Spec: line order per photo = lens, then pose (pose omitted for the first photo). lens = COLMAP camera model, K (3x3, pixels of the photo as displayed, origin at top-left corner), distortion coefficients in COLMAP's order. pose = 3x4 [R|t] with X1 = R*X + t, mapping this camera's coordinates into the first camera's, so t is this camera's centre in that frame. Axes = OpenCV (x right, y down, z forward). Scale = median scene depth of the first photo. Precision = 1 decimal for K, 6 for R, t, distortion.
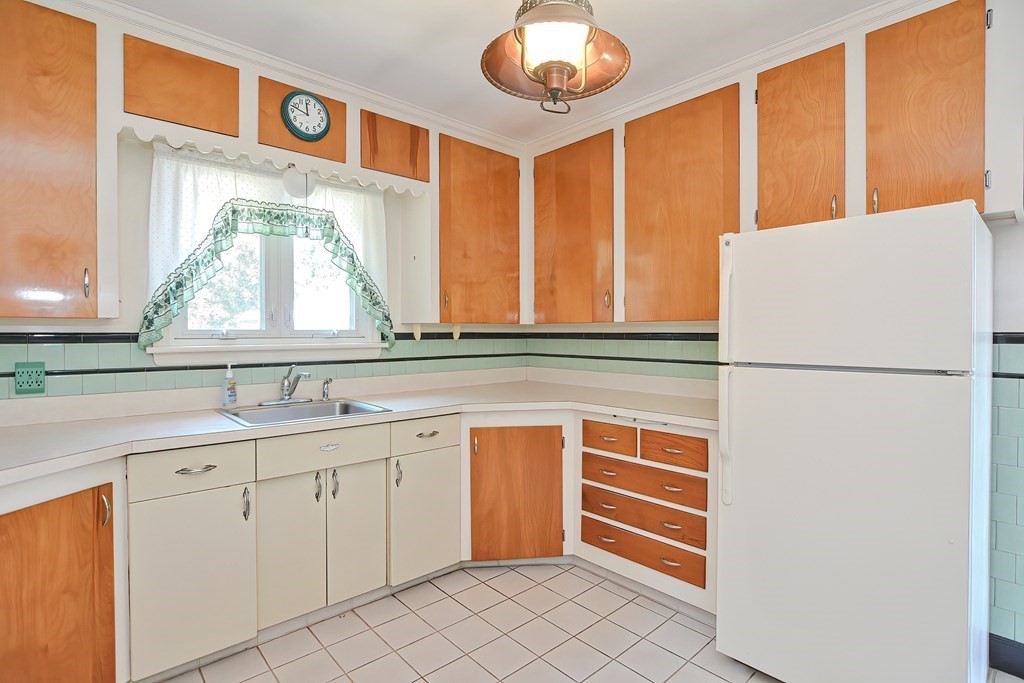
lens RADIAL K [[504.7, 0, 512.0], [0, 504.7, 341.5], [0, 0, 1]] dist [-0.026661, 0.008051]
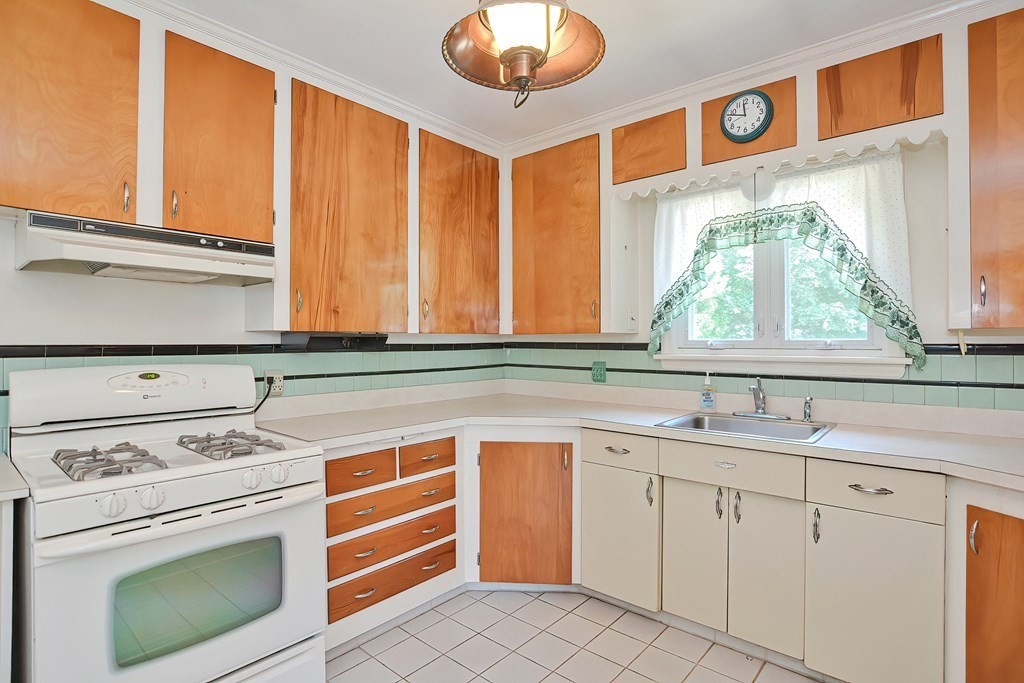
lens RADIAL K [[492.0, 0, 472.6], [0, 492.0, 344.4], [0, 0, 1]] dist [-0.028509, 0.000388]
pose [[0.100089, 0.003391, -0.994973, 0.459017], [-0.020355, 0.999792, 0.001360, -0.006261], [0.994770, 0.020117, 0.100137, 0.397193]]
